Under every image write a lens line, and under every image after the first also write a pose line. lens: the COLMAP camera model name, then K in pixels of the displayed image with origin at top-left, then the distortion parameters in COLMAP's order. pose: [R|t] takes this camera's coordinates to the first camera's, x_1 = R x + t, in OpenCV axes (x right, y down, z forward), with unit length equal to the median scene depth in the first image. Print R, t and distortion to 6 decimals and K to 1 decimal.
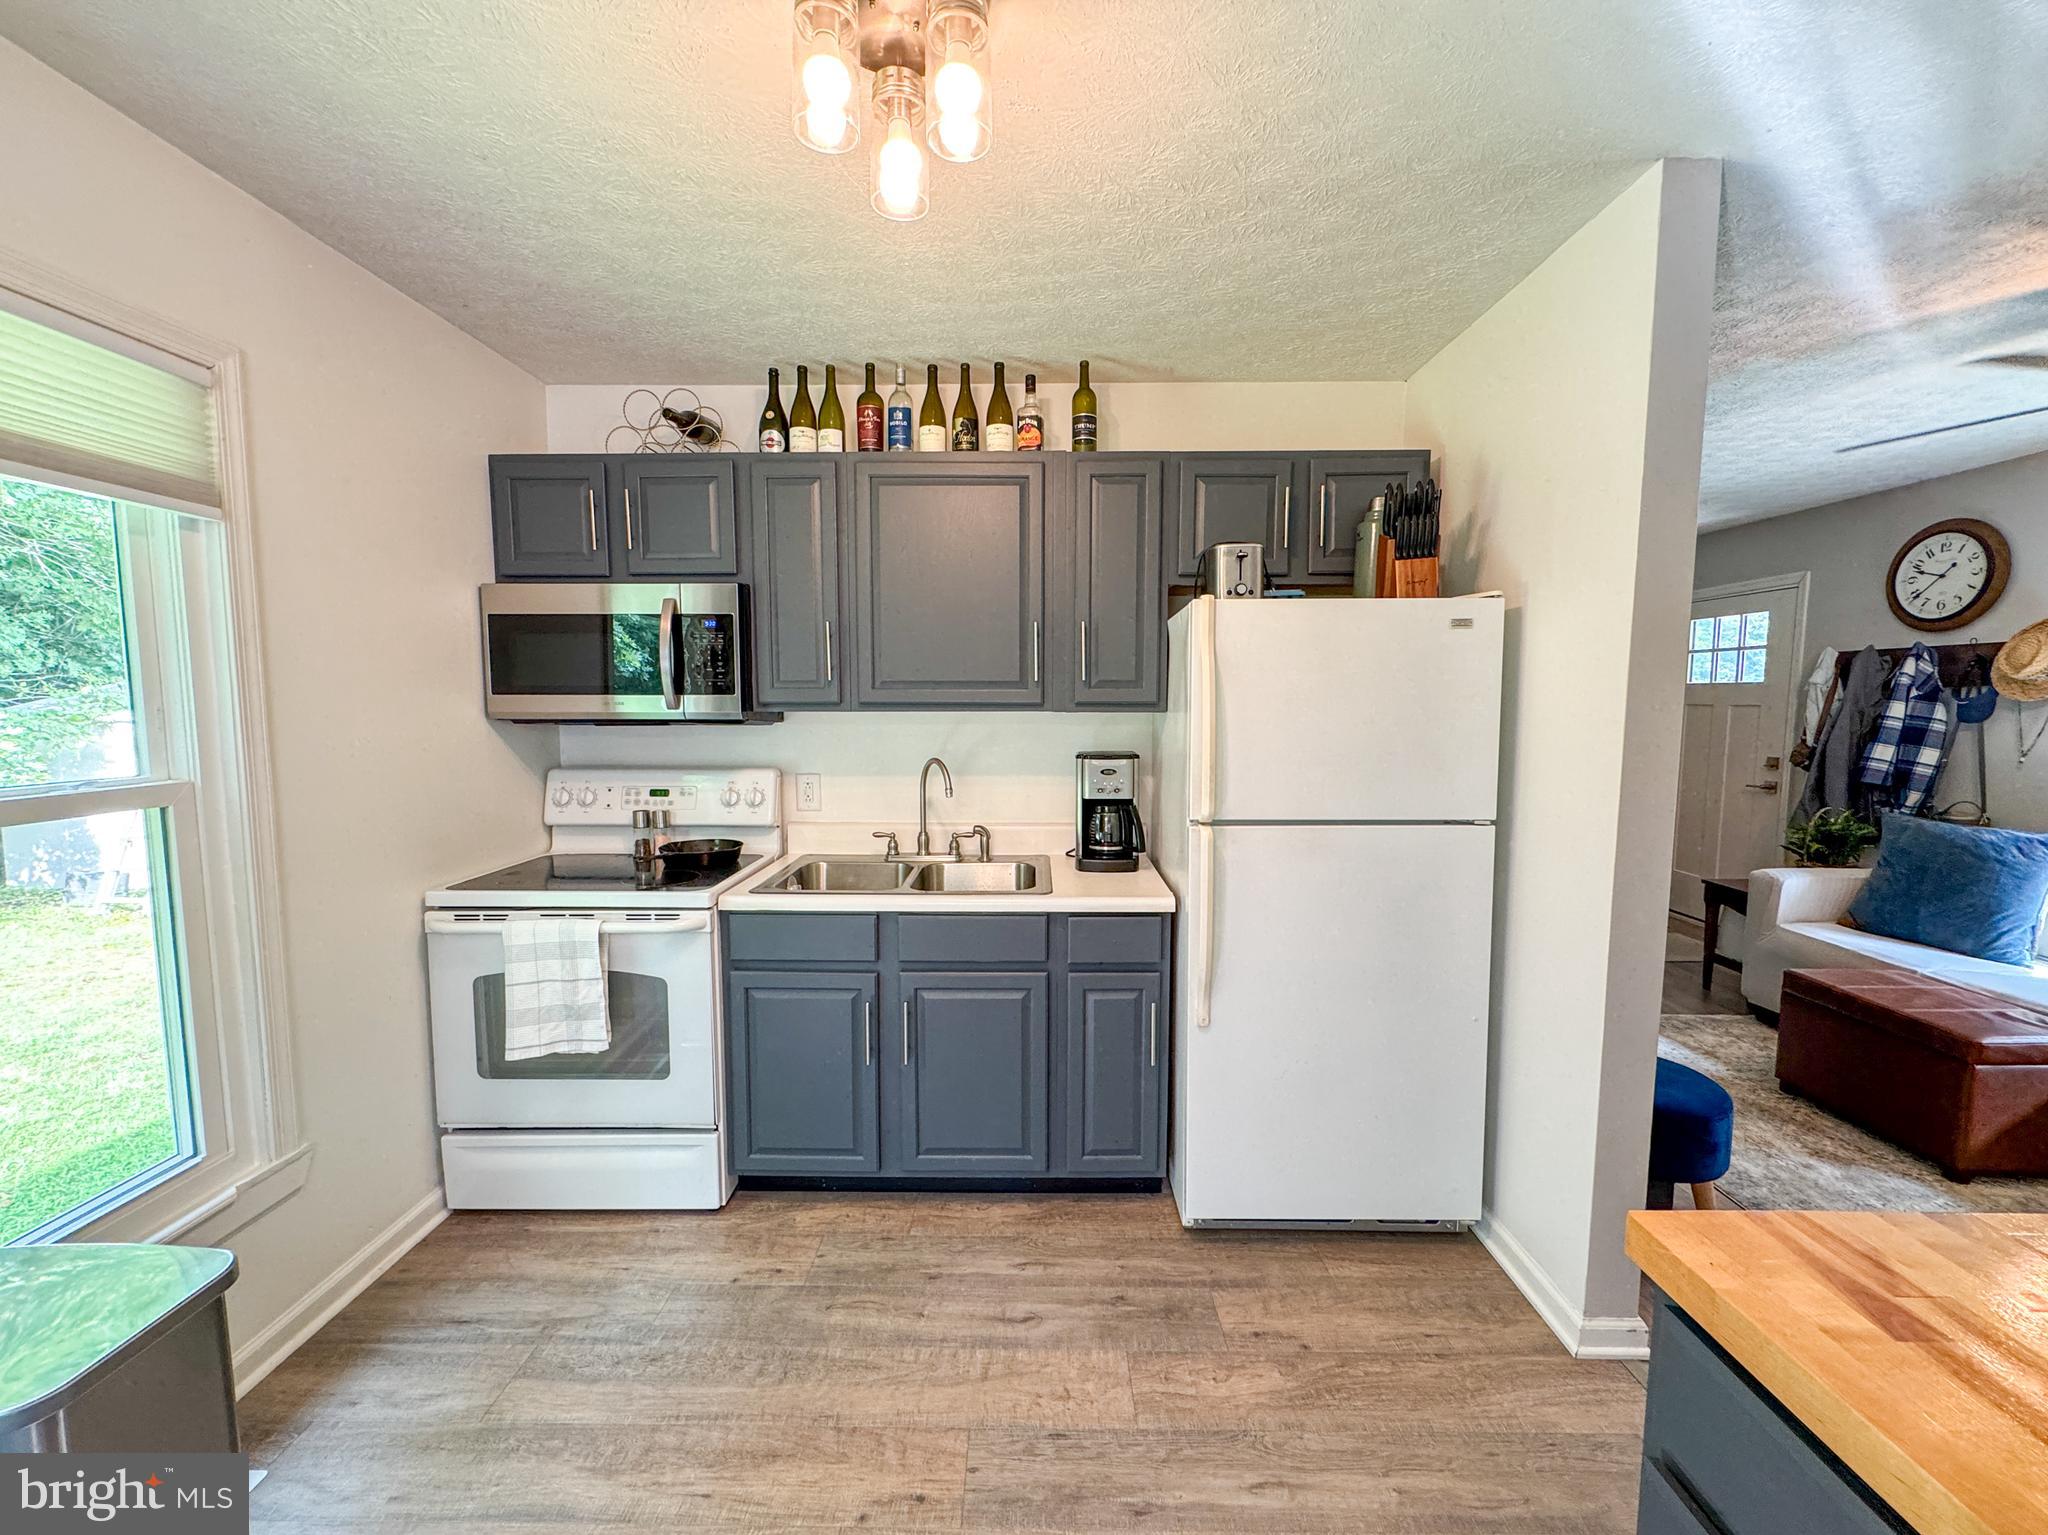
lens RADIAL K [[825.2, 0, 1038.5], [0, 825.2, 765.1], [0, 0, 1]] dist [-0.003211, 0.000465]
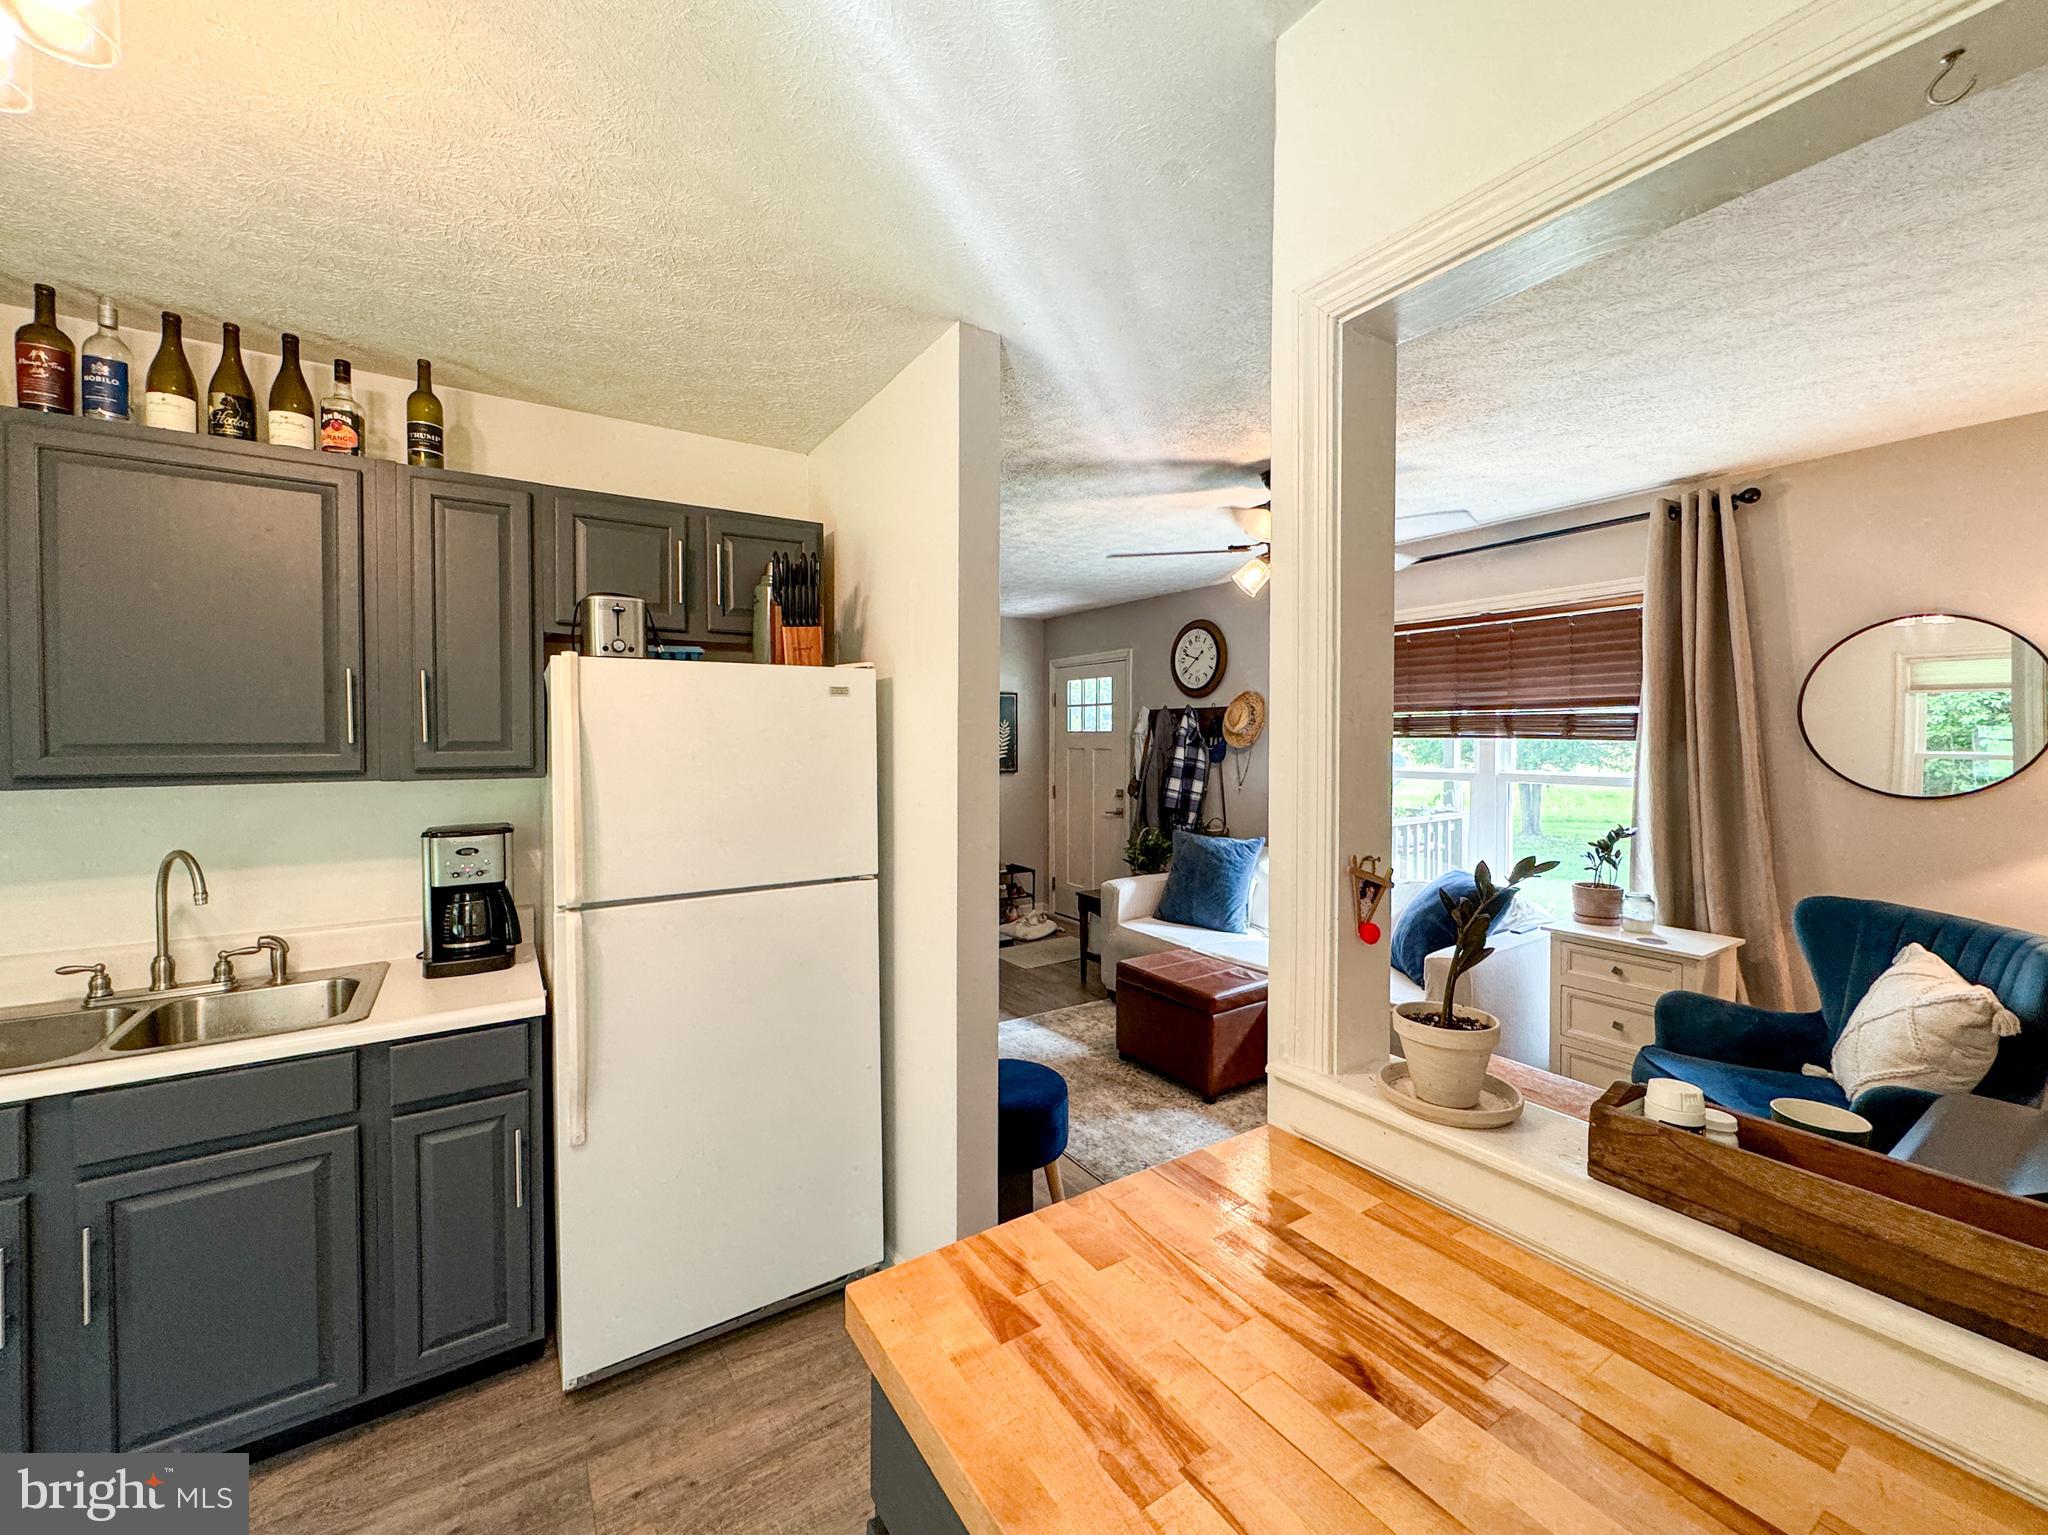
lens RADIAL K [[825.2, 0, 1067.9], [0, 825.2, 741.8], [0, 0, 1]] dist [-0.003211, 0.000465]
pose [[0.819768, -0.014041, 0.572524, 0.110860], [0.053367, 0.997222, -0.051956, -0.027425], [-0.570204, 0.073146, 0.818240, -0.026163]]
